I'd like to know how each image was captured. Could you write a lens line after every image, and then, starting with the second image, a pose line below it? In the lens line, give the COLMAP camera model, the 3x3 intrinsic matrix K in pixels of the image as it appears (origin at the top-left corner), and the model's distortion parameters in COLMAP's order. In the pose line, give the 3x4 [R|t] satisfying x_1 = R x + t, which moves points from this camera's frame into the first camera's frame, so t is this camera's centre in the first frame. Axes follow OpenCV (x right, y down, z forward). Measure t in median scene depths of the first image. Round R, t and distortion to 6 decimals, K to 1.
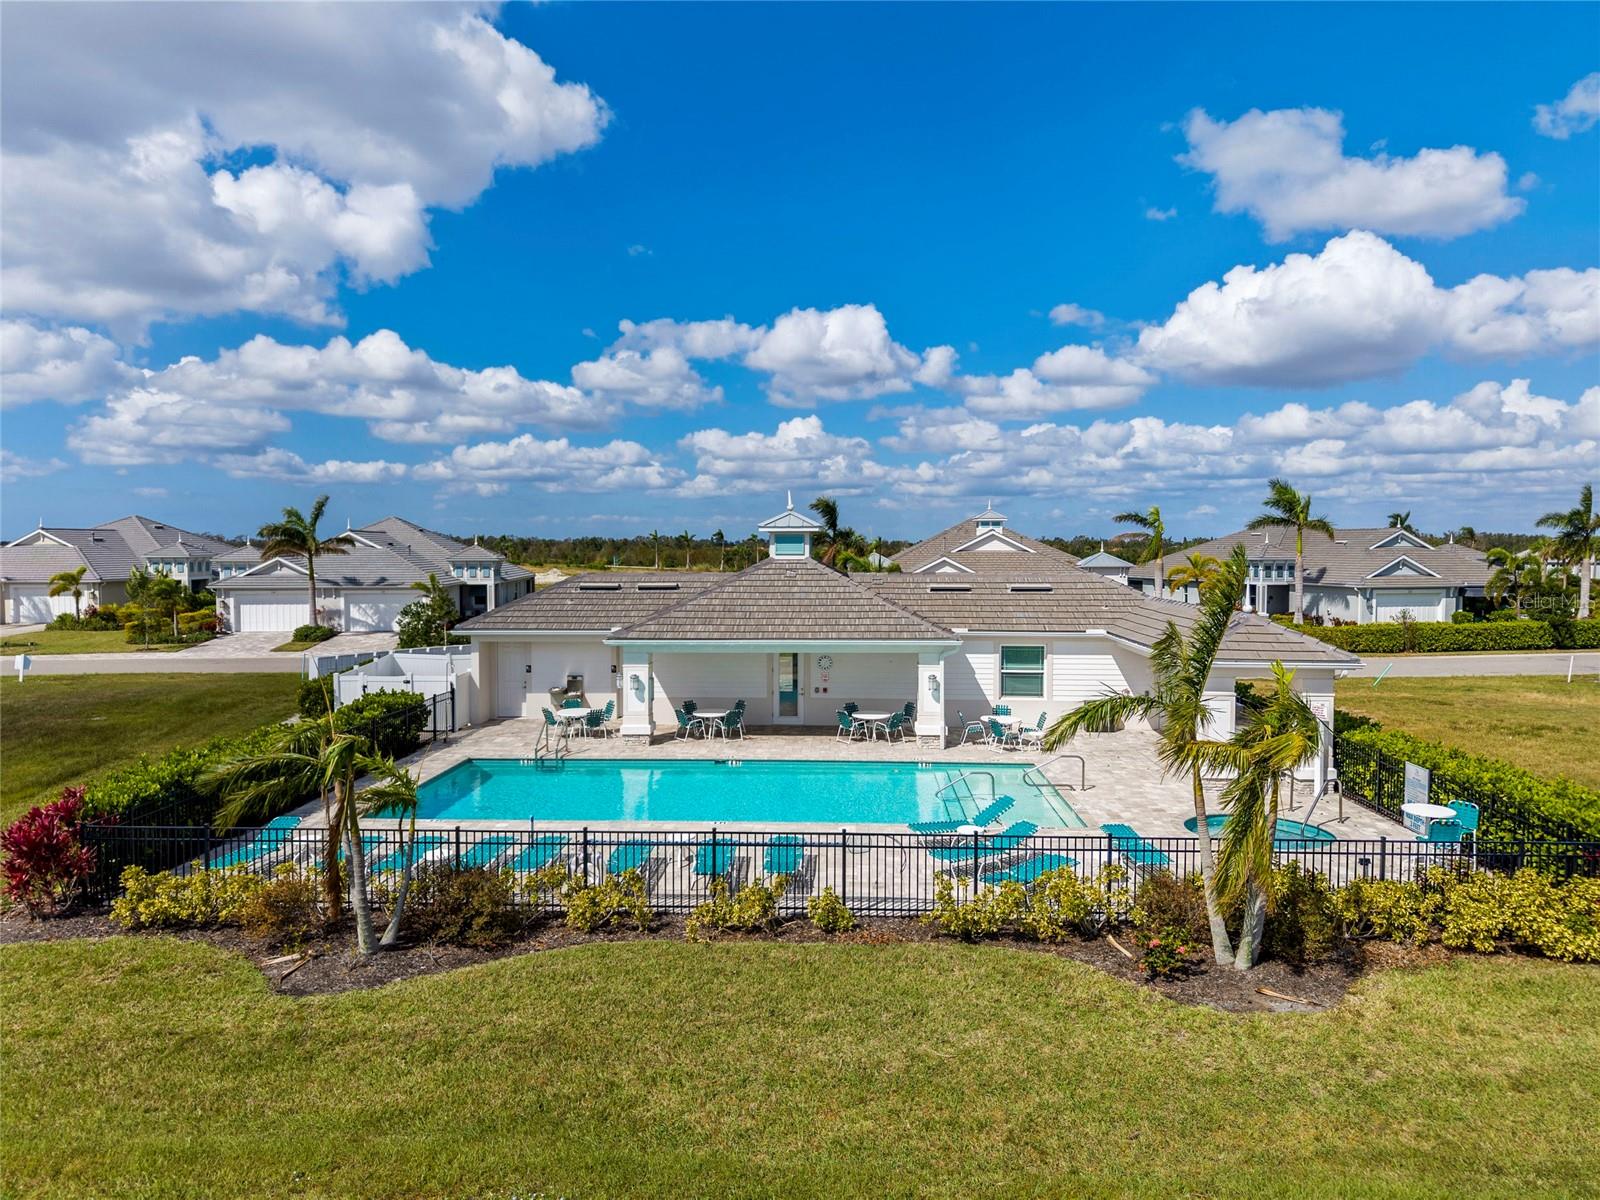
lens RADIAL K [[1067.1, 0, 800.0], [0, 1067.1, 600.0], [0, 0, 1]] dist [0.046647, -0.059621]
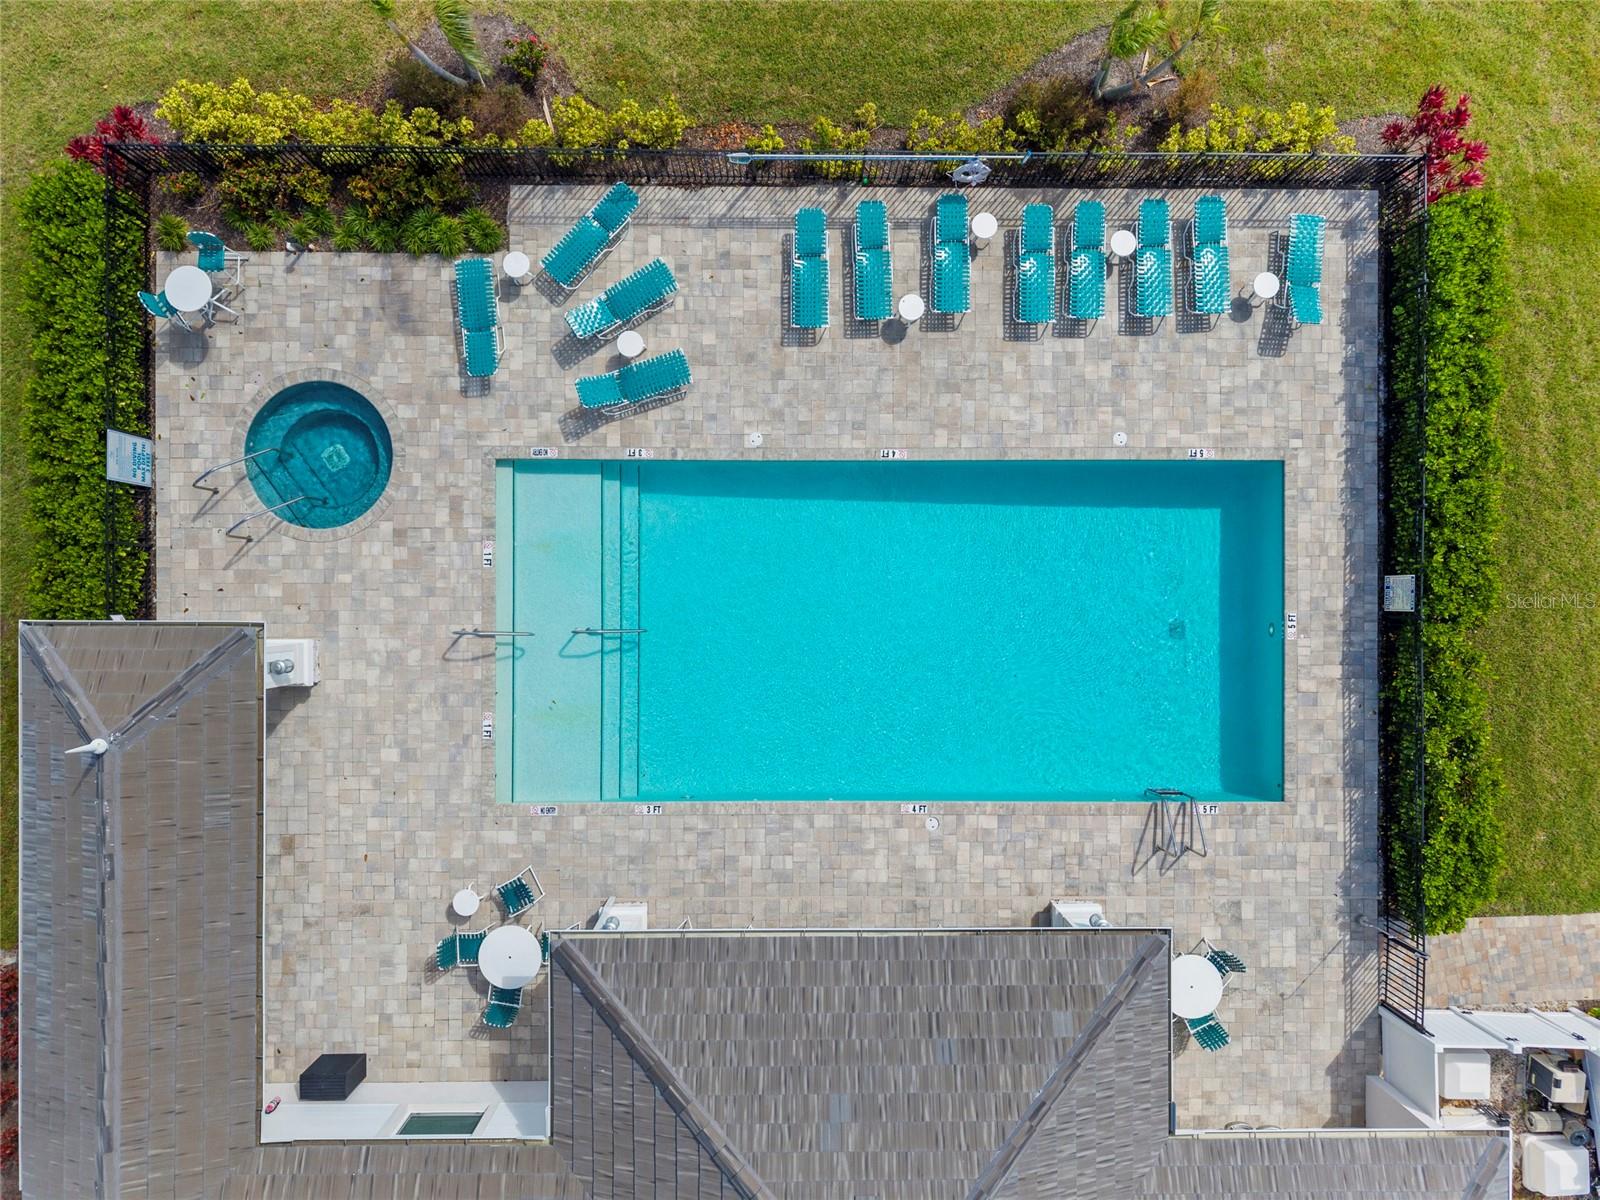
lens RADIAL K [[1061.6, 0, 800.0], [0, 1061.6, 600.0], [0, 0, 1]] dist [-0.001466, -0.001359]
pose [[-0.998776, 0.046235, -0.017569, 0.017312], [-0.019586, -0.043545, 0.998859, -0.498030], [0.045417, 0.997981, 0.044398, 0.749948]]
